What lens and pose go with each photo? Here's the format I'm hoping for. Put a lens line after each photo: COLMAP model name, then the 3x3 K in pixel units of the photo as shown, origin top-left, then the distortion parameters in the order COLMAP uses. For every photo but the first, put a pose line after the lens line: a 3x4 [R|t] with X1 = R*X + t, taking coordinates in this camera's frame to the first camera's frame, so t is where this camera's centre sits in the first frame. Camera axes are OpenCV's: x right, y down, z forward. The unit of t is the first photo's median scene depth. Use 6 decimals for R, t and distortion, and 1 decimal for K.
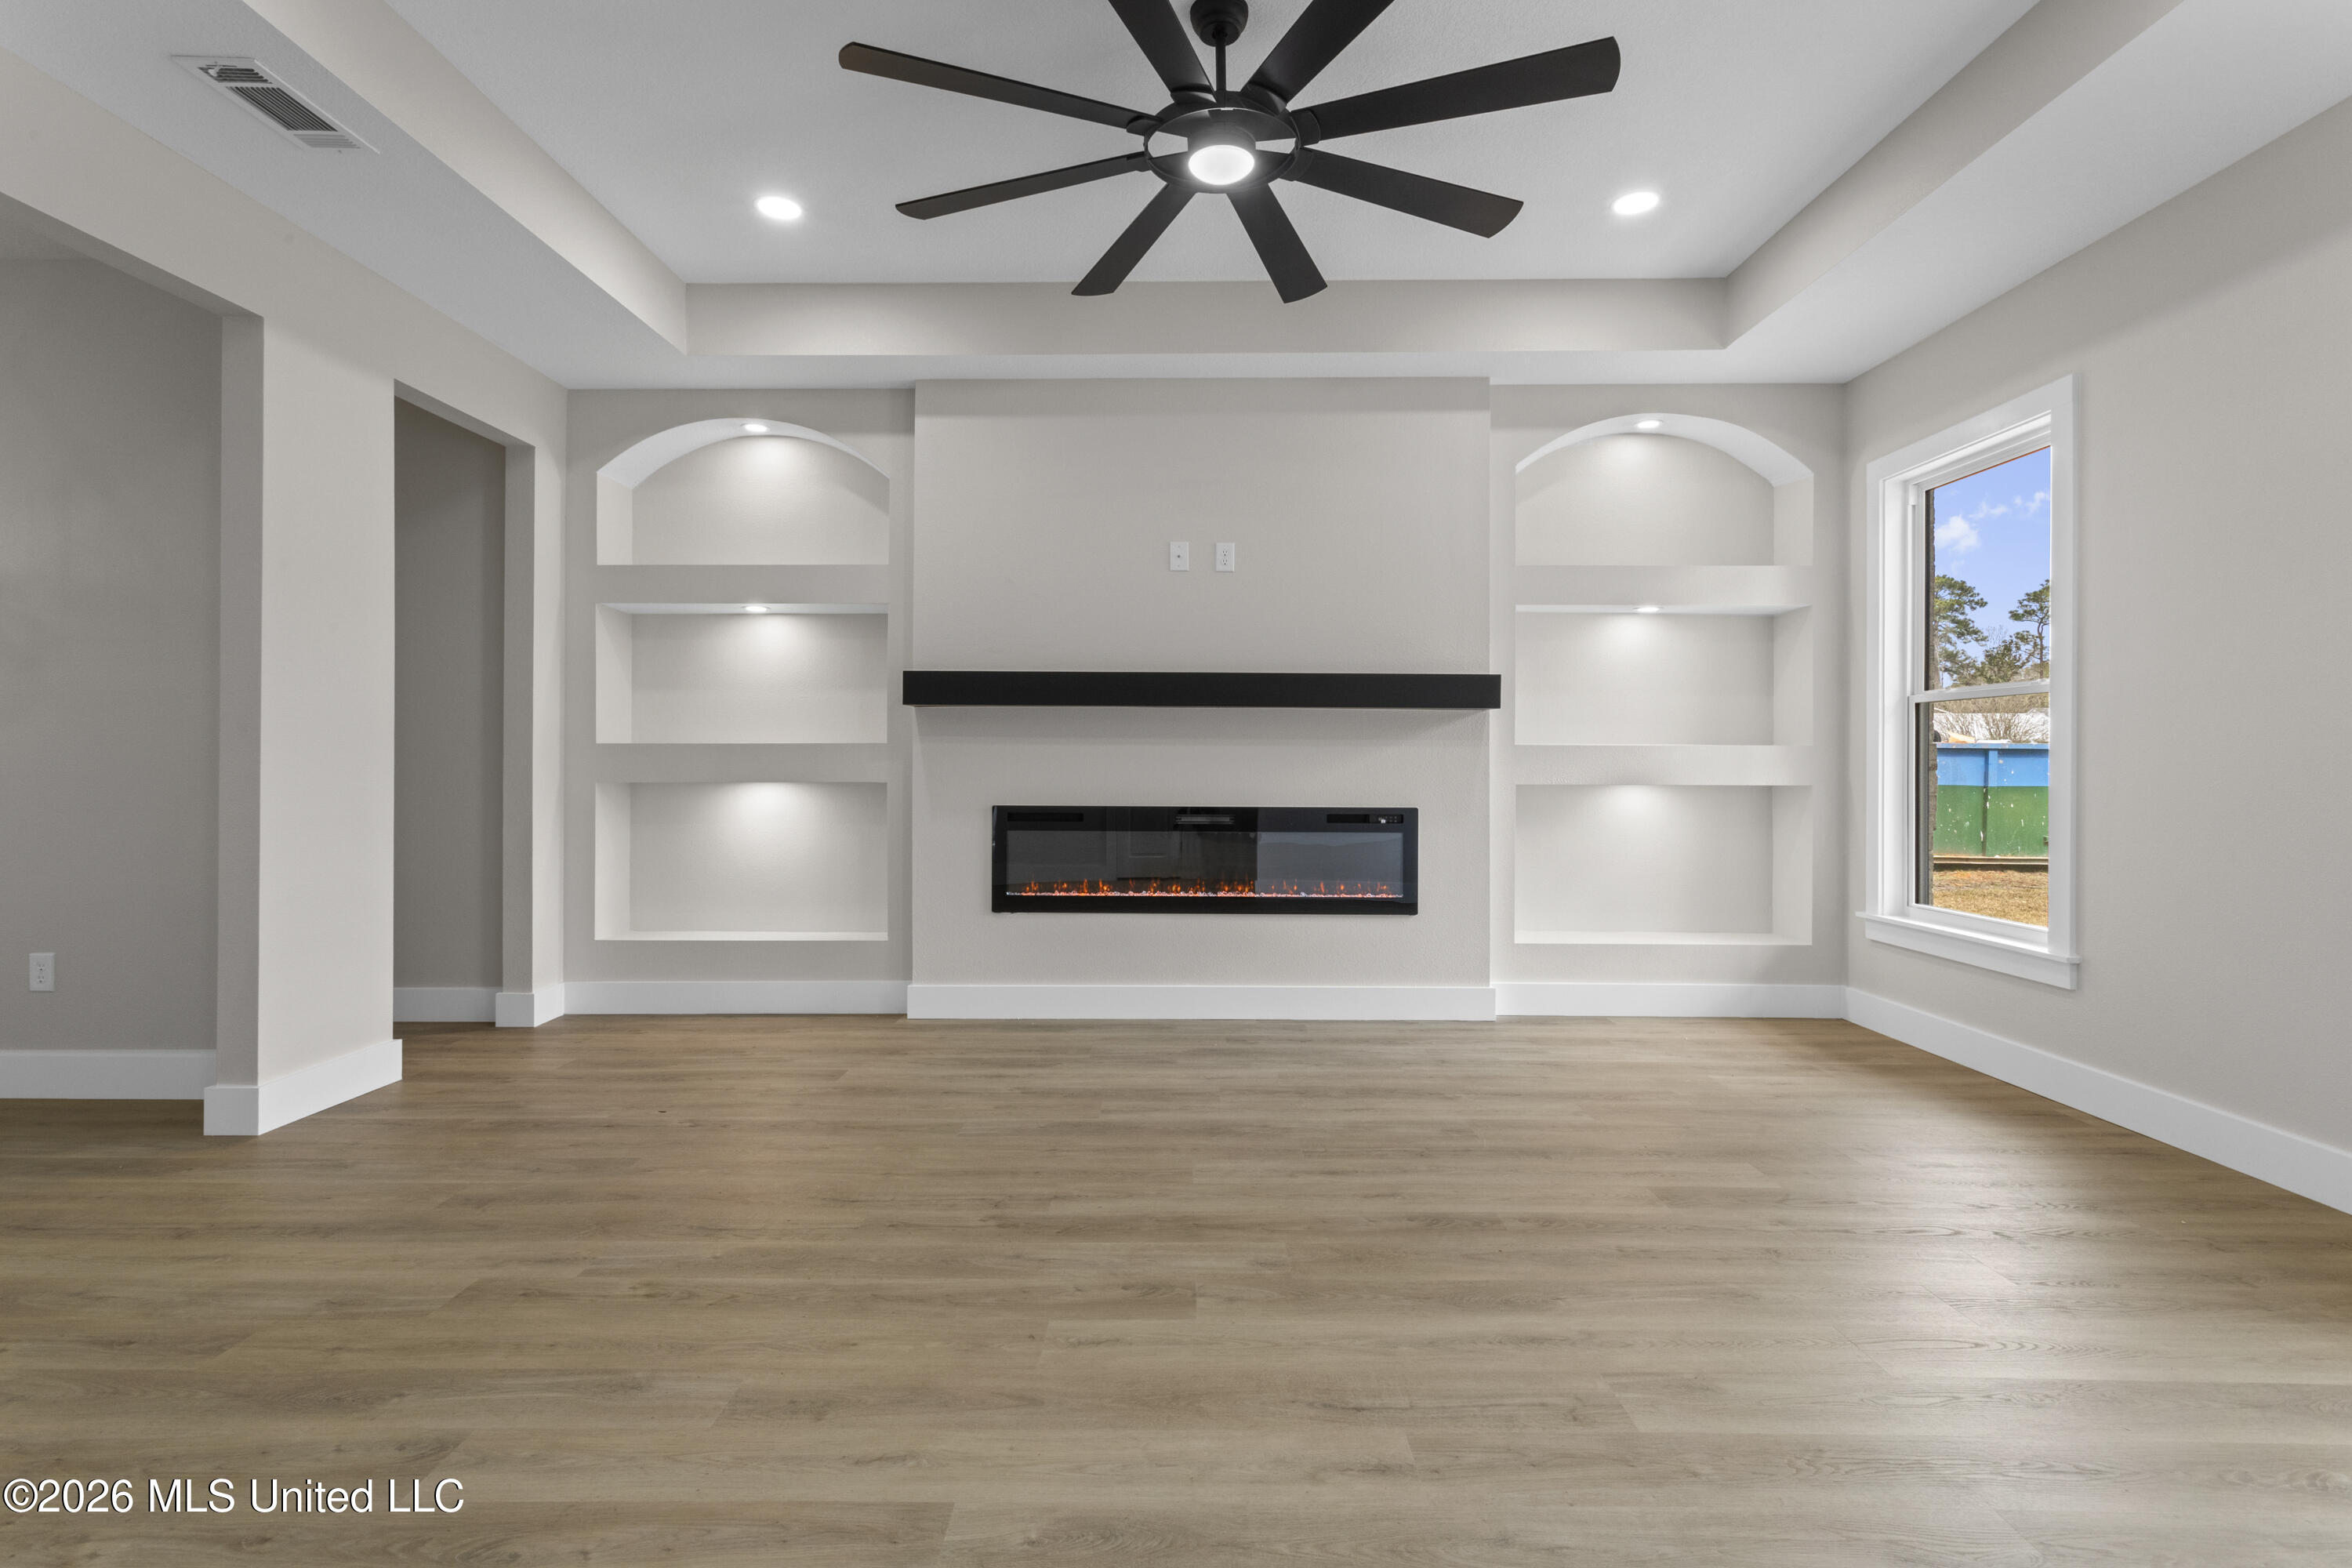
lens RADIAL K [[1117.0, 0, 1167.8], [0, 1117.0, 765.4], [0, 0, 1]] dist [-0.000039, 0.003469]
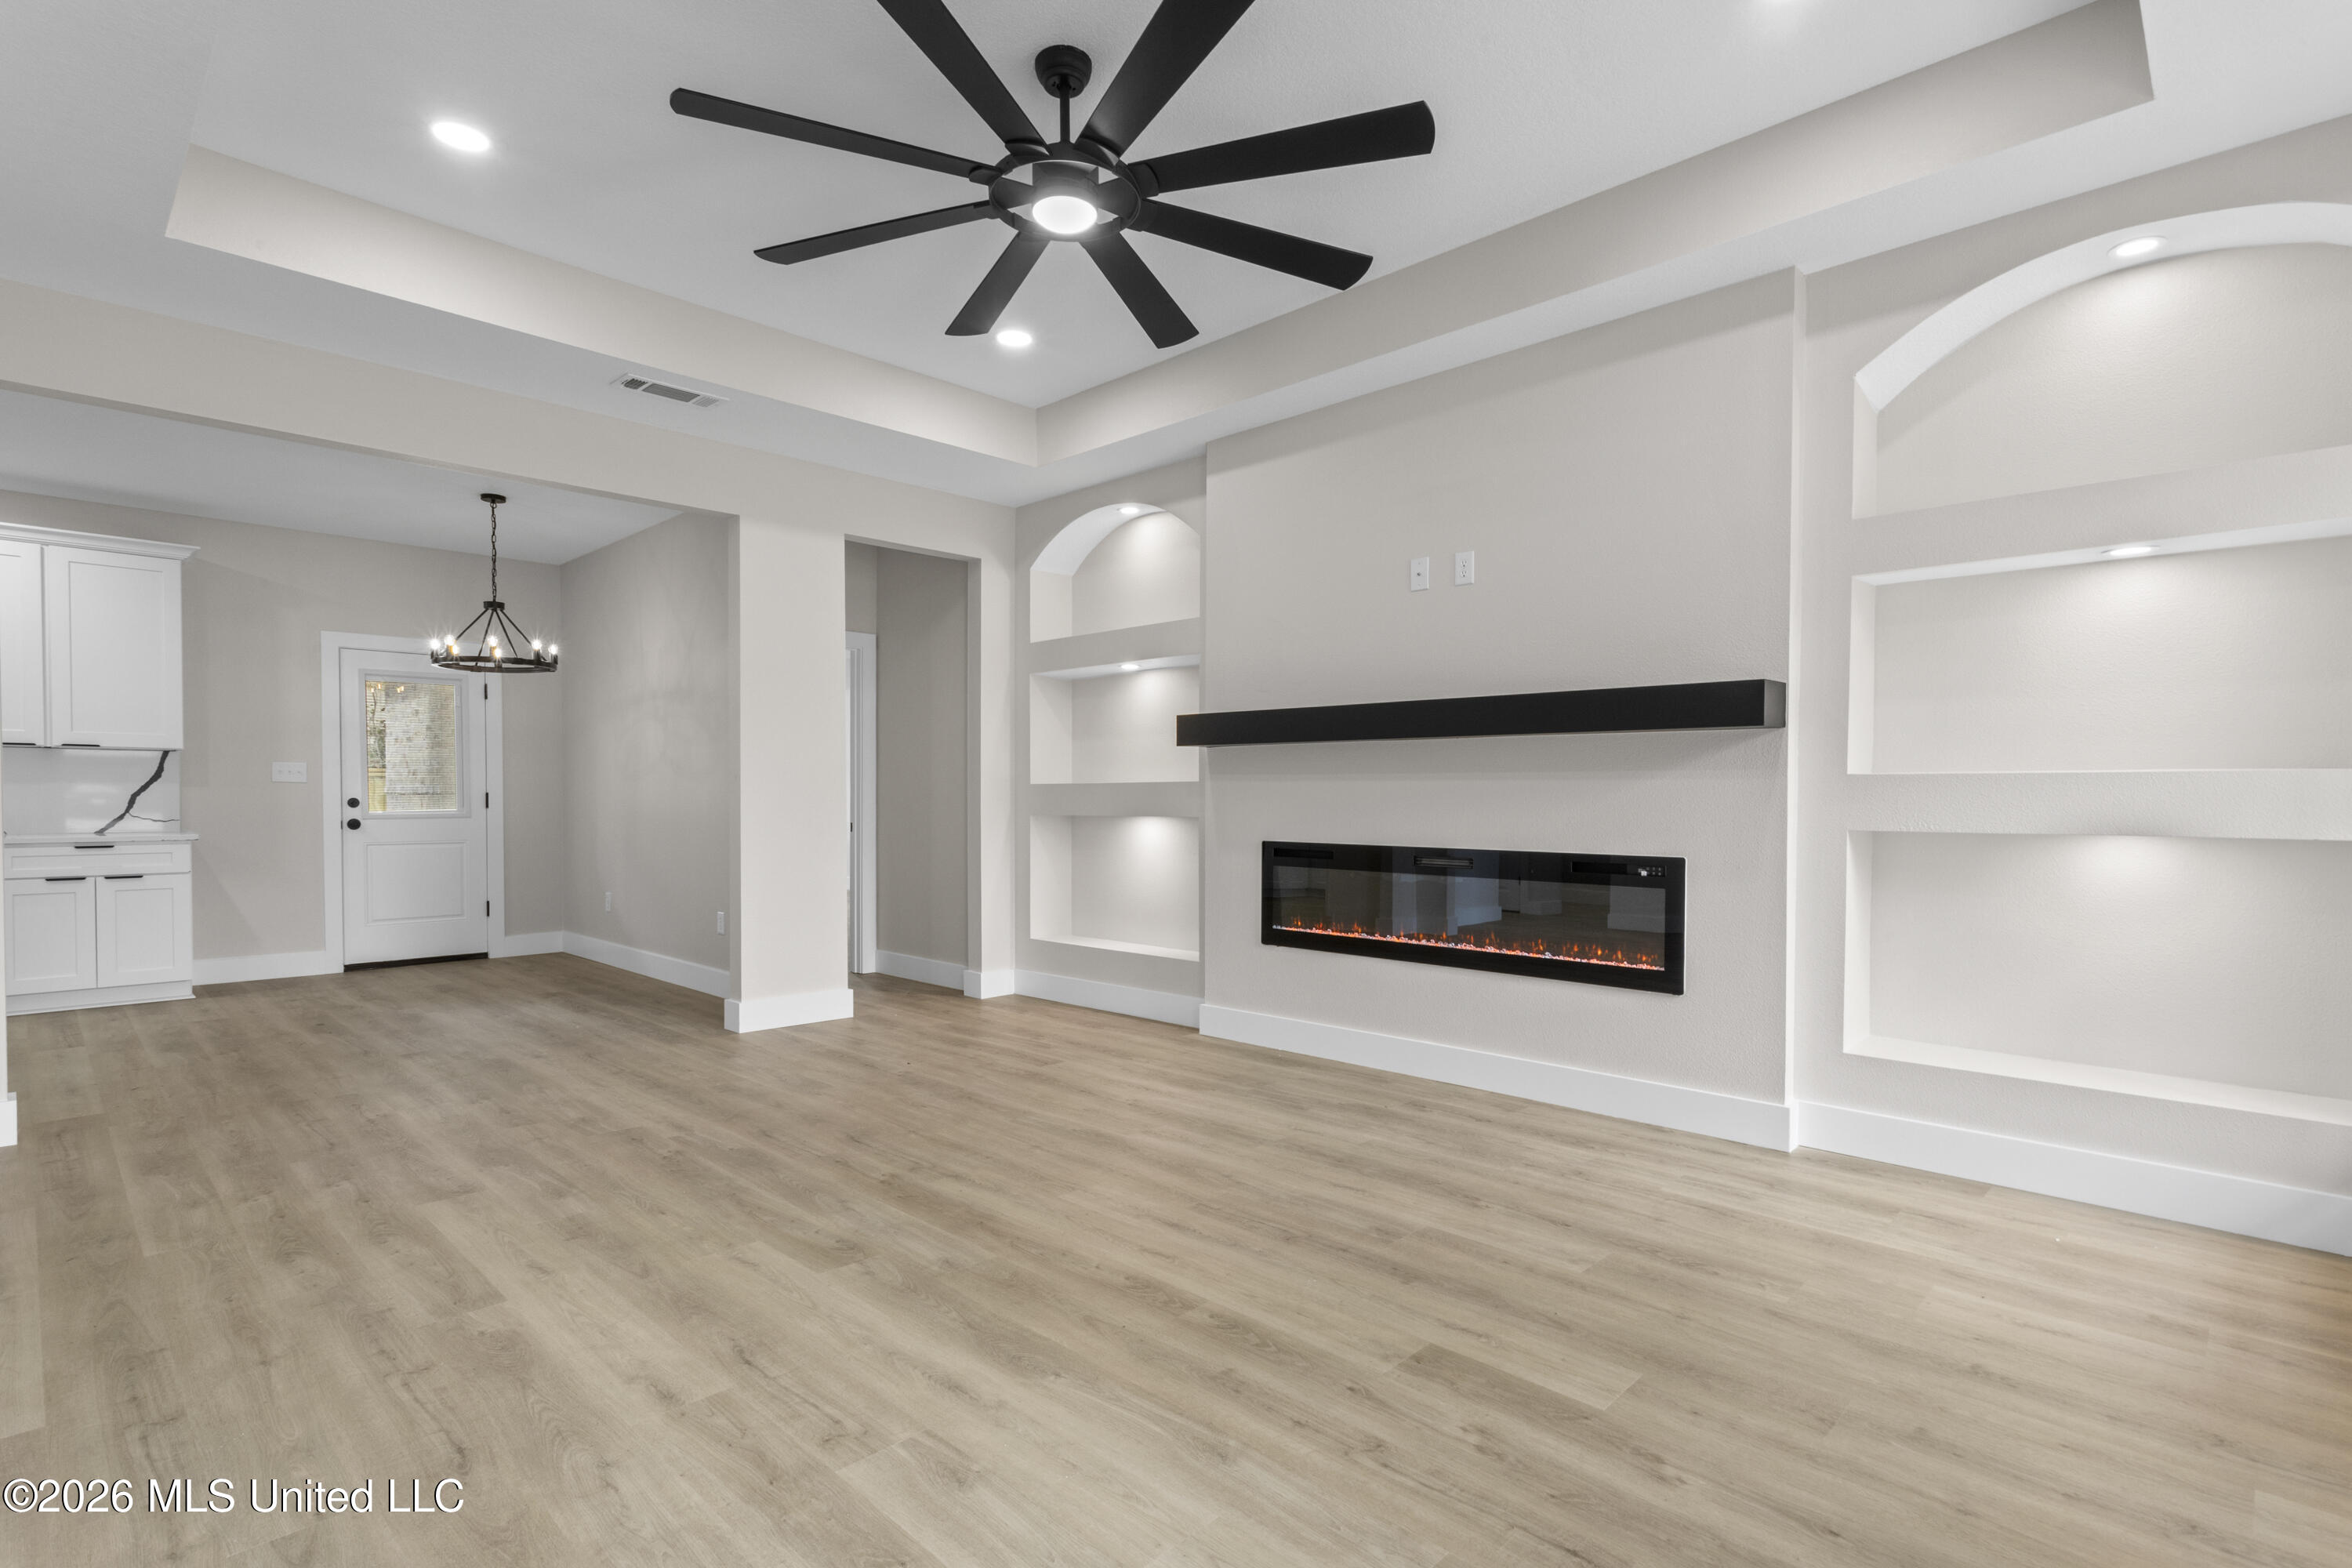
lens RADIAL K [[1117.0, 0, 1159.6], [0, 1117.0, 838.9], [0, 0, 1]] dist [-0.000039, 0.003469]
pose [[0.720711, 0.025617, -0.692762, 0.538477], [-0.001153, 0.999360, 0.035754, -0.003419], [0.693234, -0.024970, 0.720280, 0.202195]]
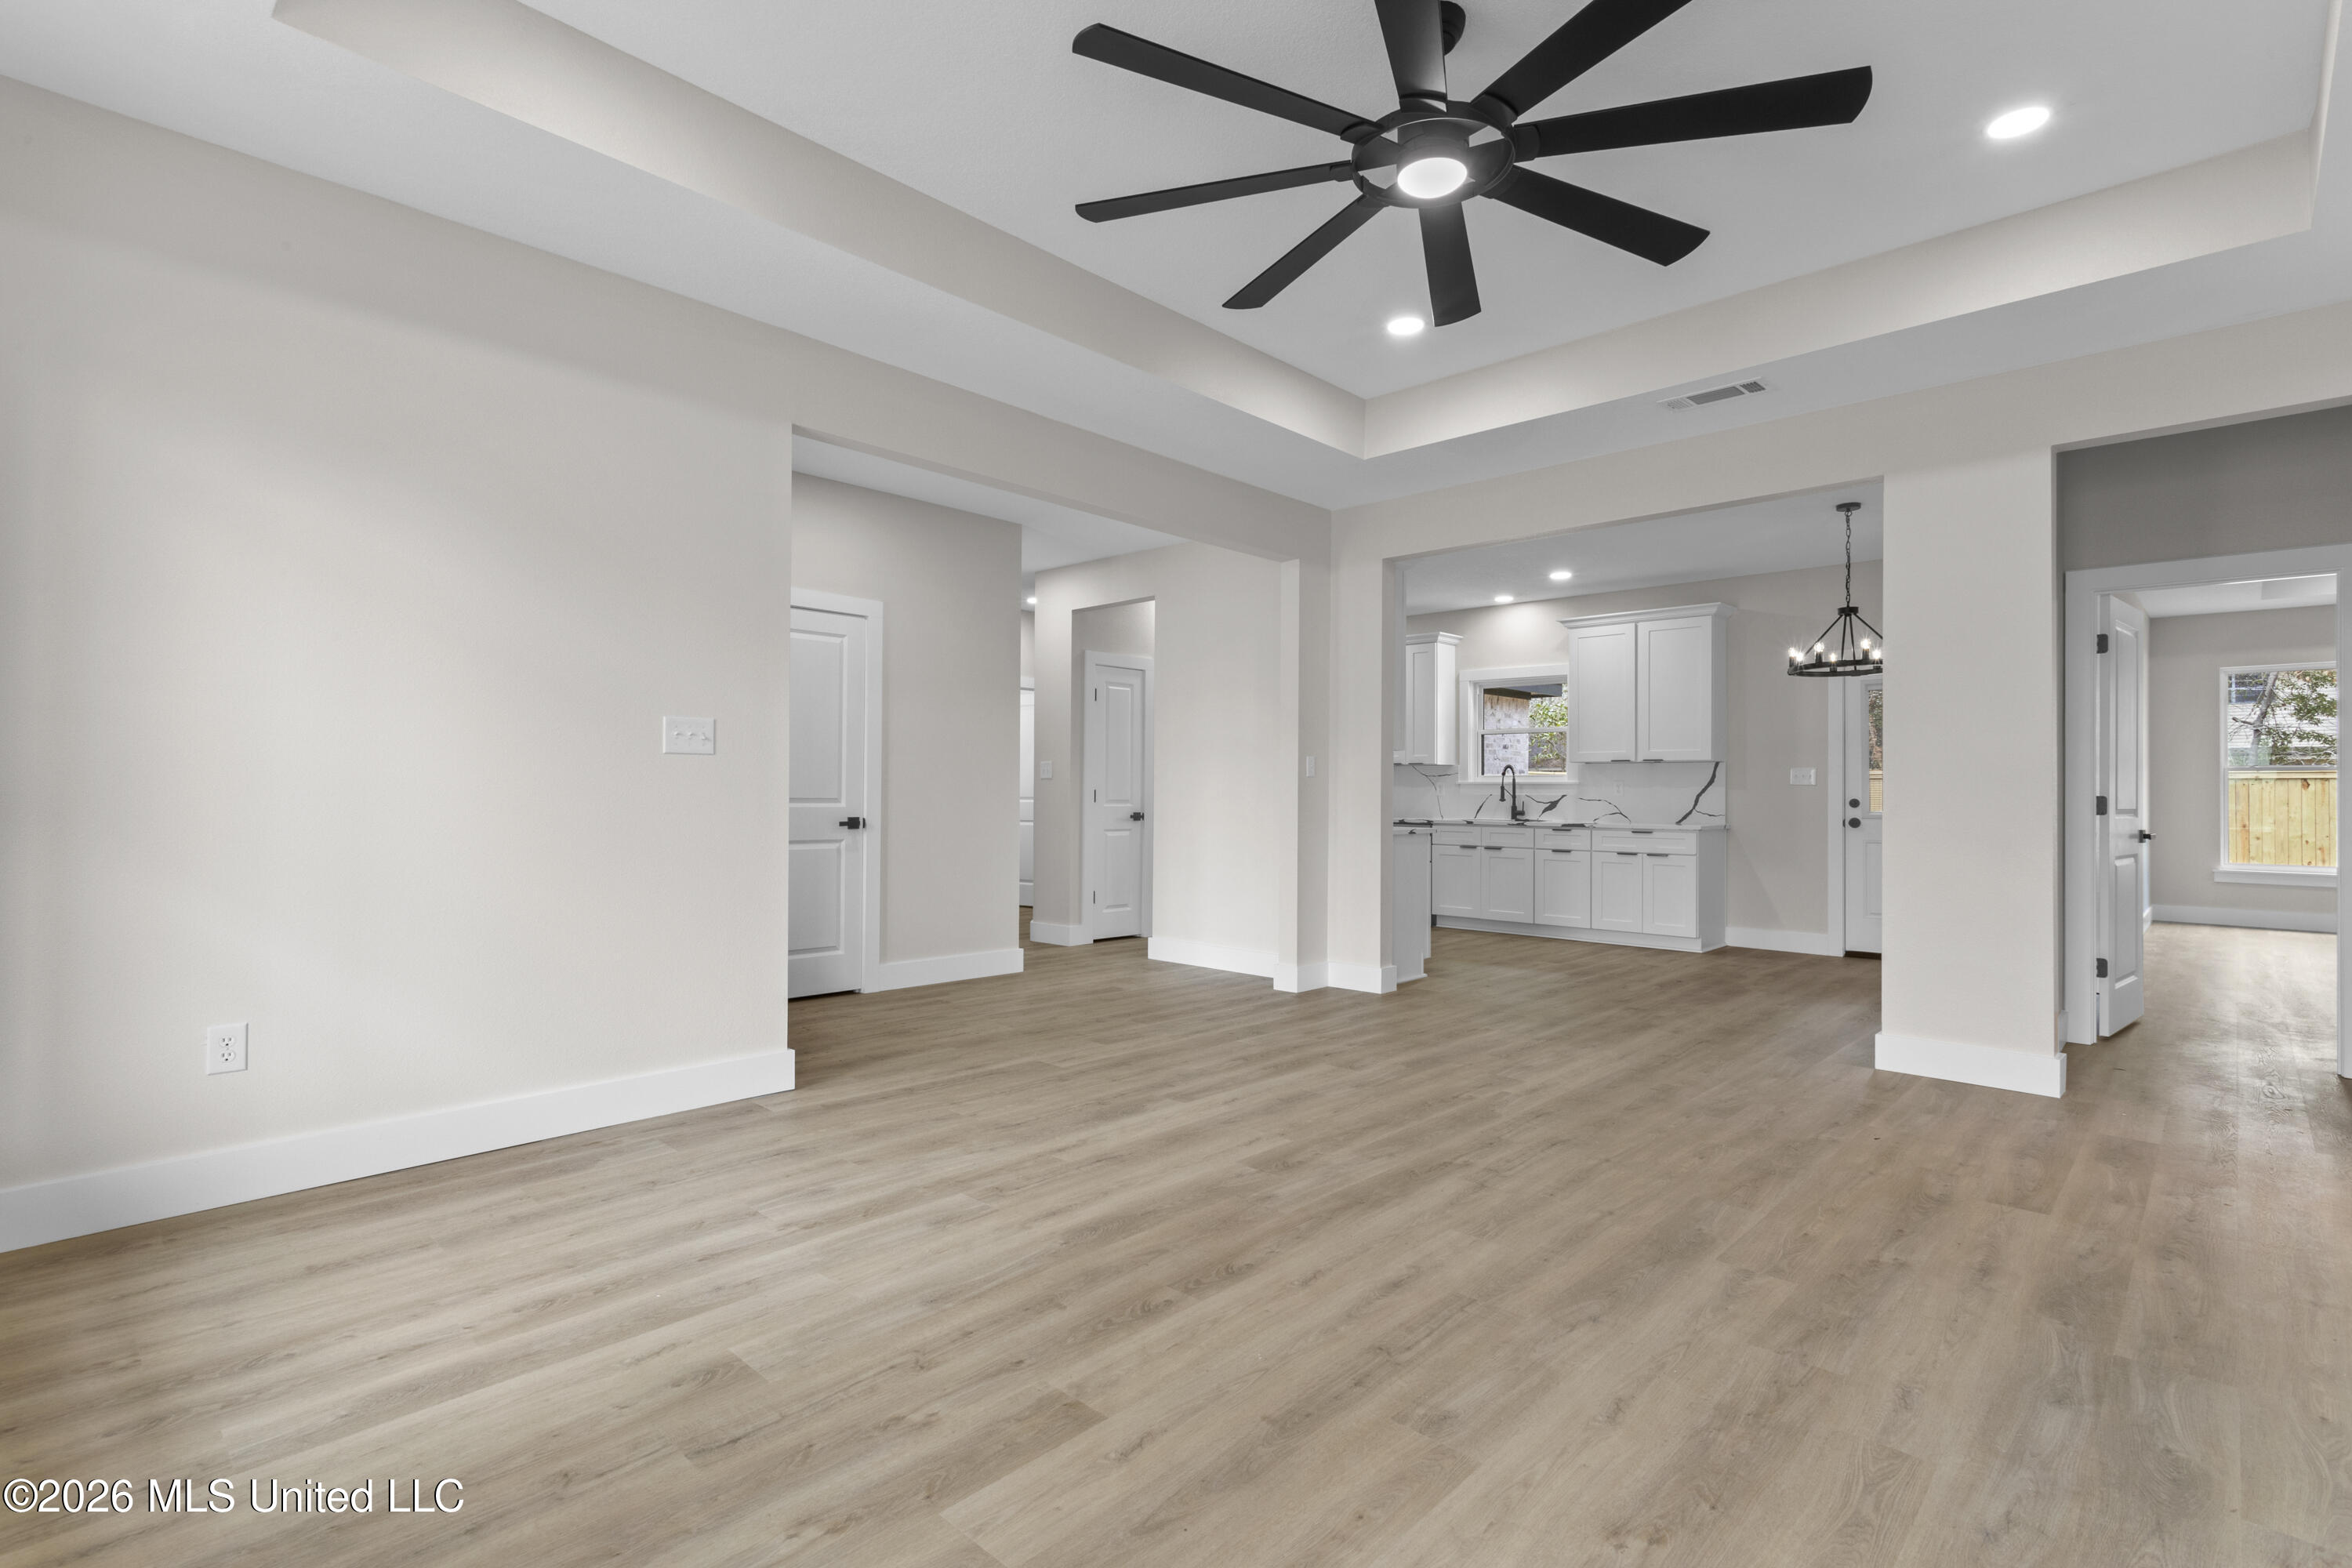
lens RADIAL K [[1117.0, 0, 1186.2], [0, 1117.0, 783.3], [0, 0, 1]] dist [-0.000039, 0.003469]
pose [[-0.676144, -0.013989, -0.736637, 0.586213], [-0.009174, 0.999902, -0.010568, 0.000234], [0.736712, -0.000388, -0.676206, 0.972642]]
